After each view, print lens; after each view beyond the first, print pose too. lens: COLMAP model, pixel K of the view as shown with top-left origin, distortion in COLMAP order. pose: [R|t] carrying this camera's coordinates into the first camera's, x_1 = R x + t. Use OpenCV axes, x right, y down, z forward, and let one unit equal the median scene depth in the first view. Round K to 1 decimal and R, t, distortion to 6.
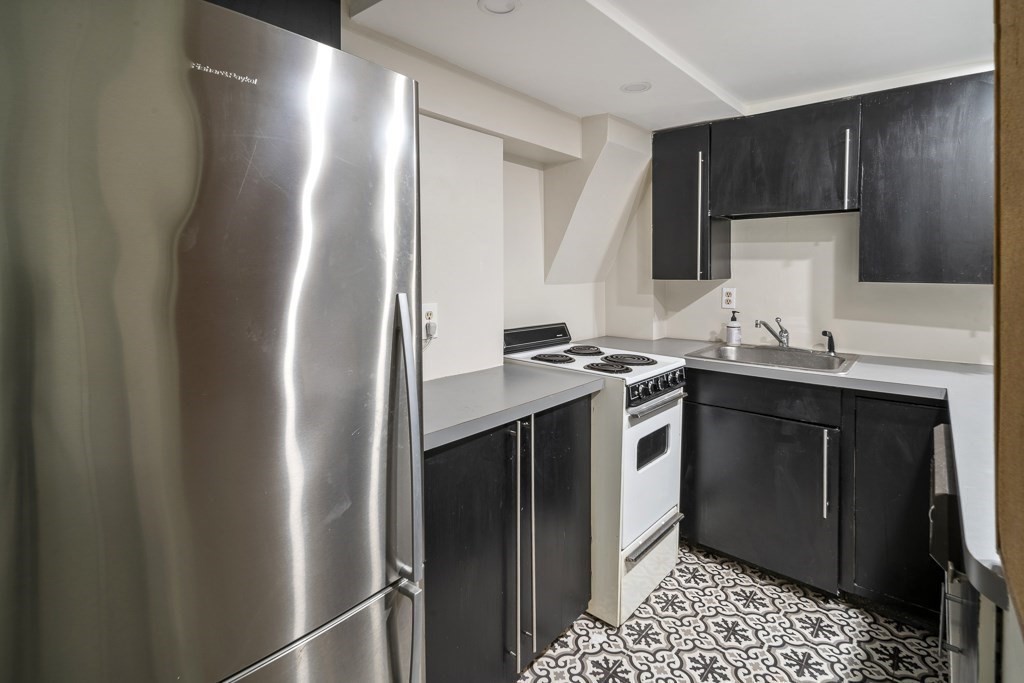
lens RADIAL K [[507.2, 0, 519.5], [0, 507.2, 285.1], [0, 0, 1]] dist [0.002076, -0.000274]
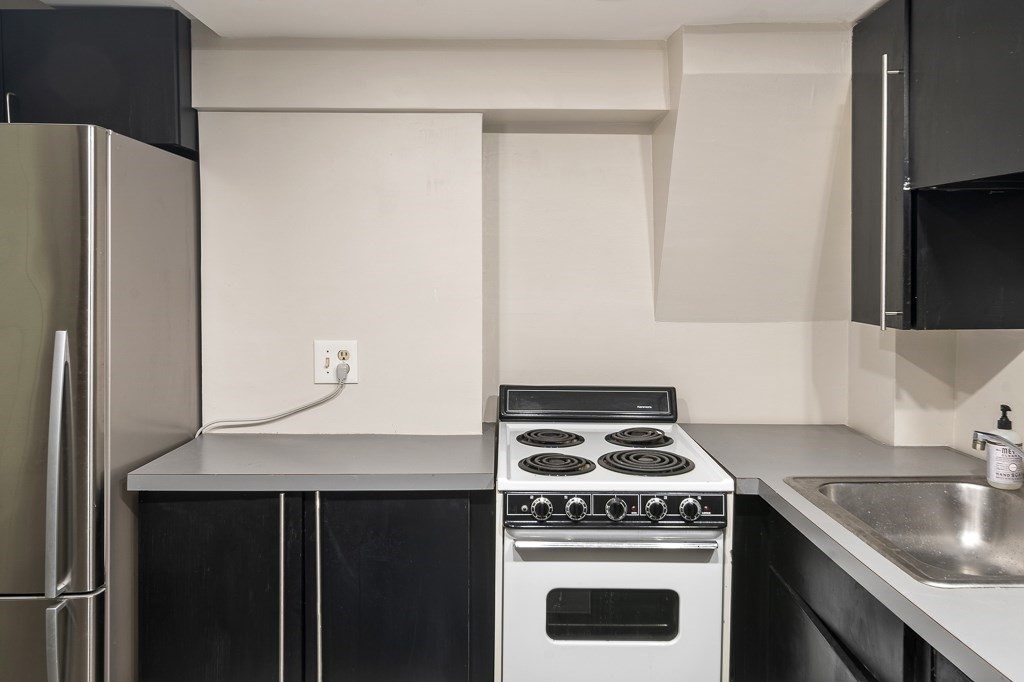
lens RADIAL K [[816.4, 0, 511.6], [0, 816.4, 300.1], [0, 0, 1]] dist [0.009295, 0.003479]
pose [[0.640703, 0.027824, -0.767285, 0.741648], [-0.019025, 0.999612, 0.020362, -0.046948], [0.767553, 0.001552, 0.640983, 0.261558]]
